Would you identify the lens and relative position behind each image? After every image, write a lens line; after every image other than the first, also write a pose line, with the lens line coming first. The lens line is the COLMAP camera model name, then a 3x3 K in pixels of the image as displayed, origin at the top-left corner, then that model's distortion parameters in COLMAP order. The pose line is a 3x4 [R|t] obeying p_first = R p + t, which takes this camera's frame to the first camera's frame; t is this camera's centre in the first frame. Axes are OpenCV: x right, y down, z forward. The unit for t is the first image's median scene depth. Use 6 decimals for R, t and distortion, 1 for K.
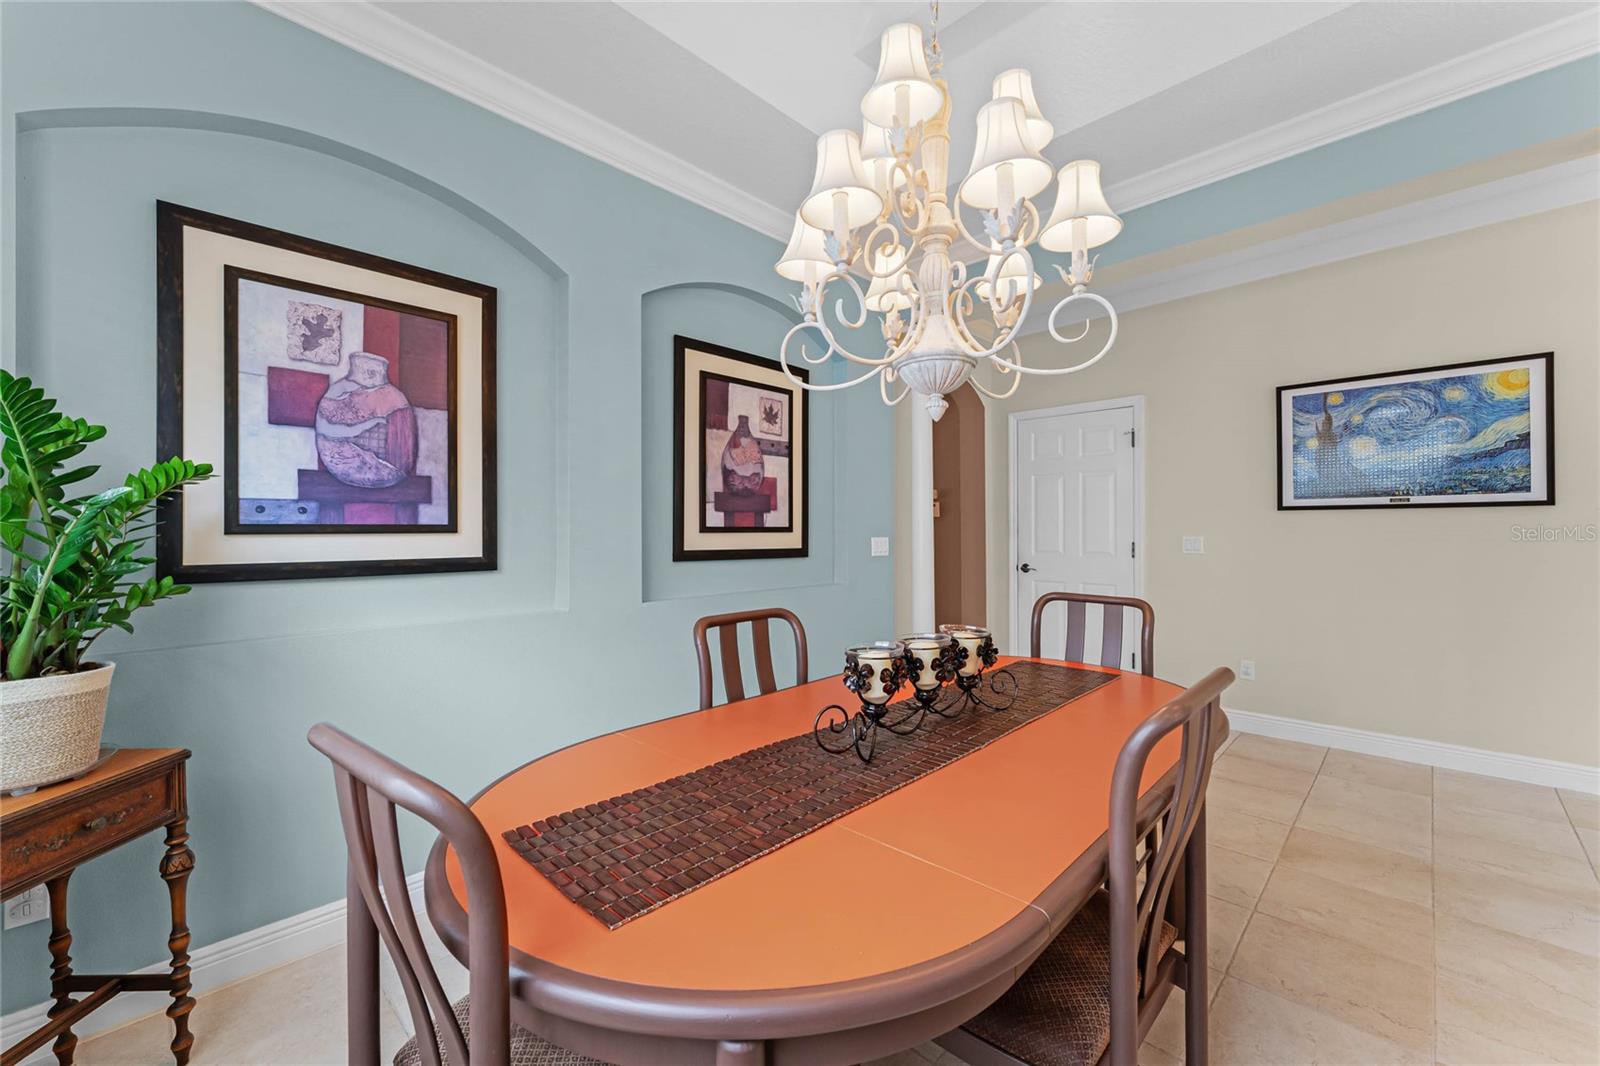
lens RADIAL K [[635.8, 0, 801.2], [0, 635.8, 526.4], [0, 0, 1]] dist [-0.000685, -0.000054]
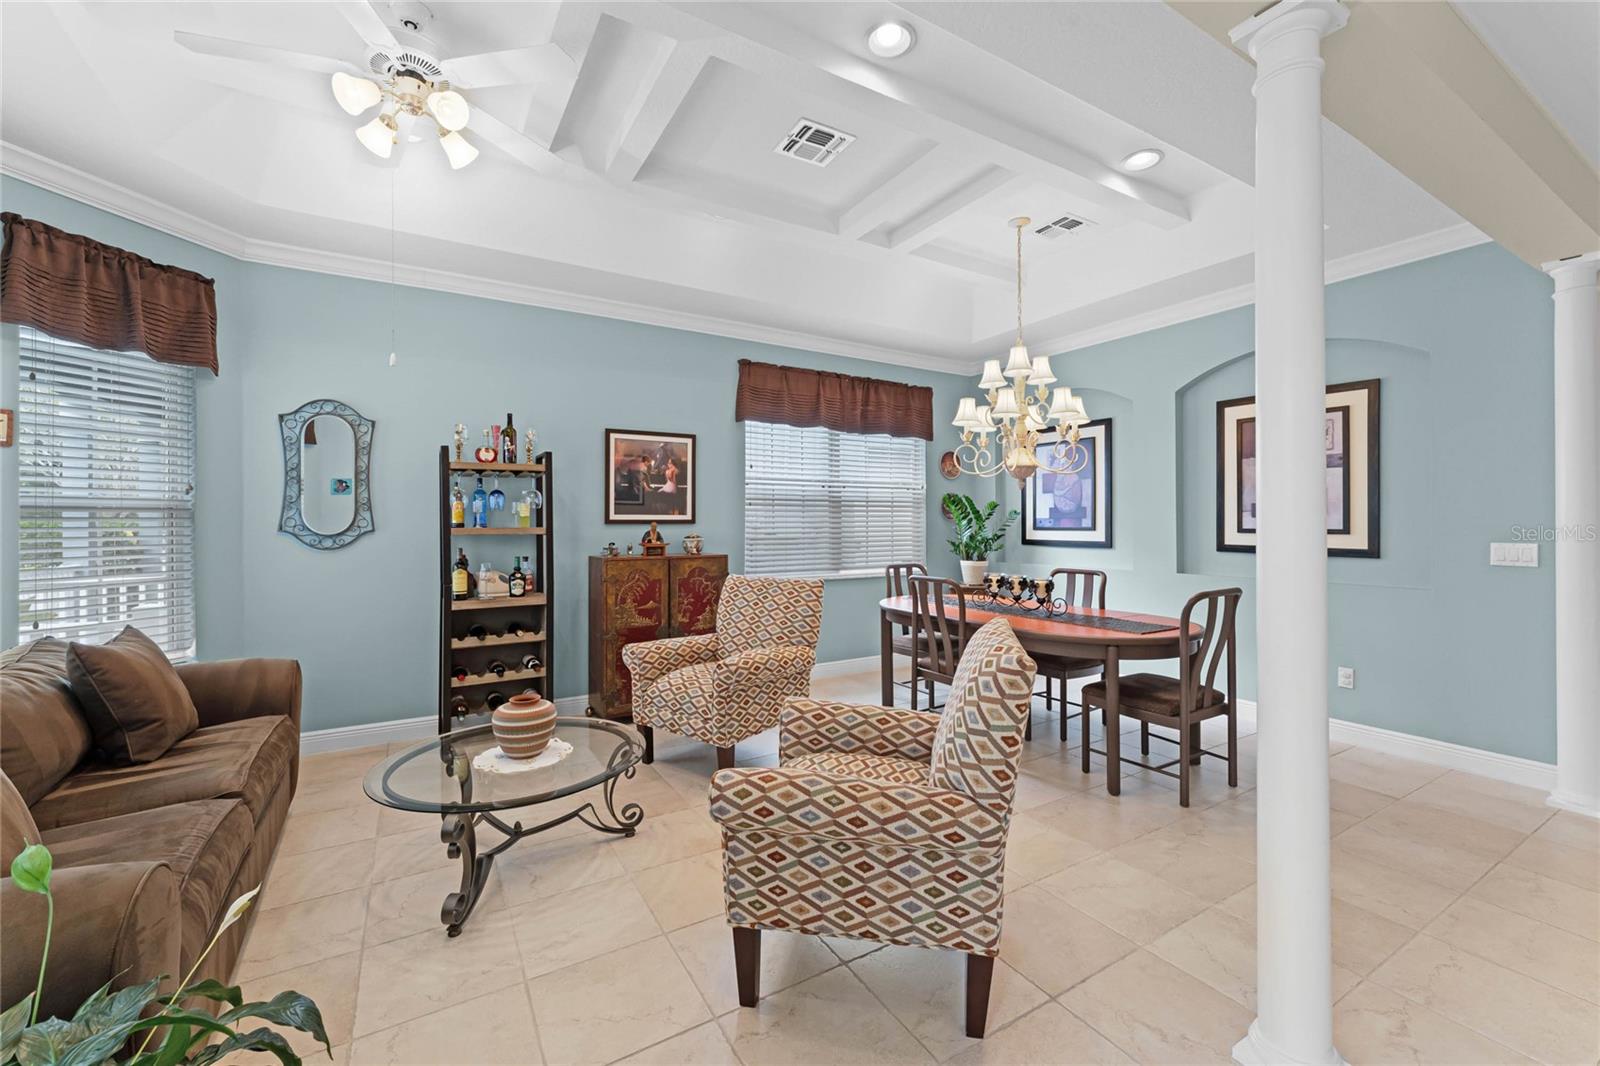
lens RADIAL K [[635.8, 0, 798.8], [0, 635.8, 525.2], [0, 0, 1]] dist [-0.000685, -0.000054]
pose [[-0.257005, 0.006385, -0.966389, 2.061628], [0.007131, 0.999963, 0.004710, -0.028654], [0.966384, -0.005681, -0.257041, 0.577333]]
